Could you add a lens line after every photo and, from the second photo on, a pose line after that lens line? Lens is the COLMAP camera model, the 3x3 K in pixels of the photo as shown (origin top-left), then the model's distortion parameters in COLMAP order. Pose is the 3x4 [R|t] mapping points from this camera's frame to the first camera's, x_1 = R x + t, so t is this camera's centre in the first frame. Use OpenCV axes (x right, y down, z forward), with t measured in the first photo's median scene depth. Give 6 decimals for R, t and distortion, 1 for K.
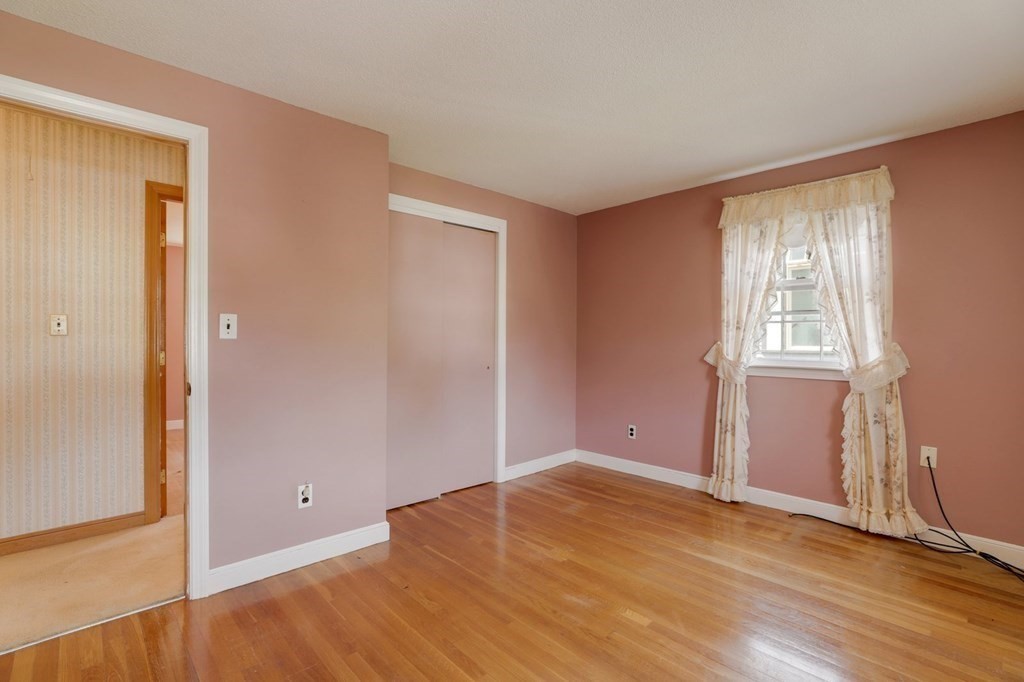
lens RADIAL K [[469.4, 0, 512.0], [0, 469.4, 341.0], [0, 0, 1]] dist [-0.017477, 0.000840]
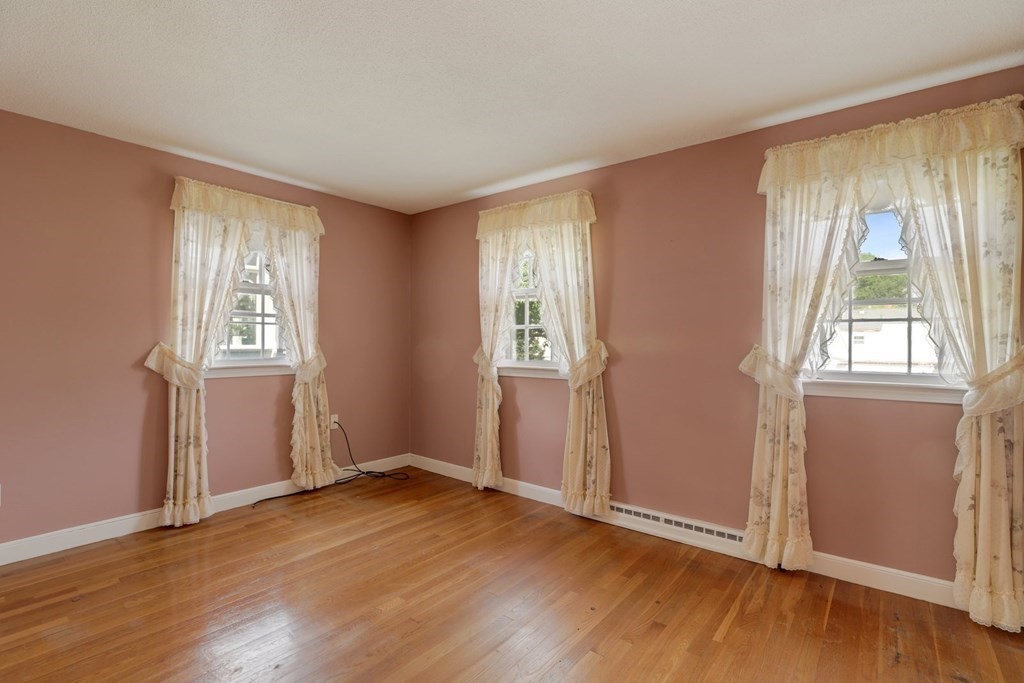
lens RADIAL K [[469.4, 0, 512.0], [0, 469.4, 341.5], [0, 0, 1]] dist [-0.017477, 0.000840]
pose [[-0.132069, -0.007131, 0.991215, -0.525196], [-0.002520, 0.999973, 0.006858, -0.008201], [-0.991237, -0.001592, -0.132083, 0.558103]]
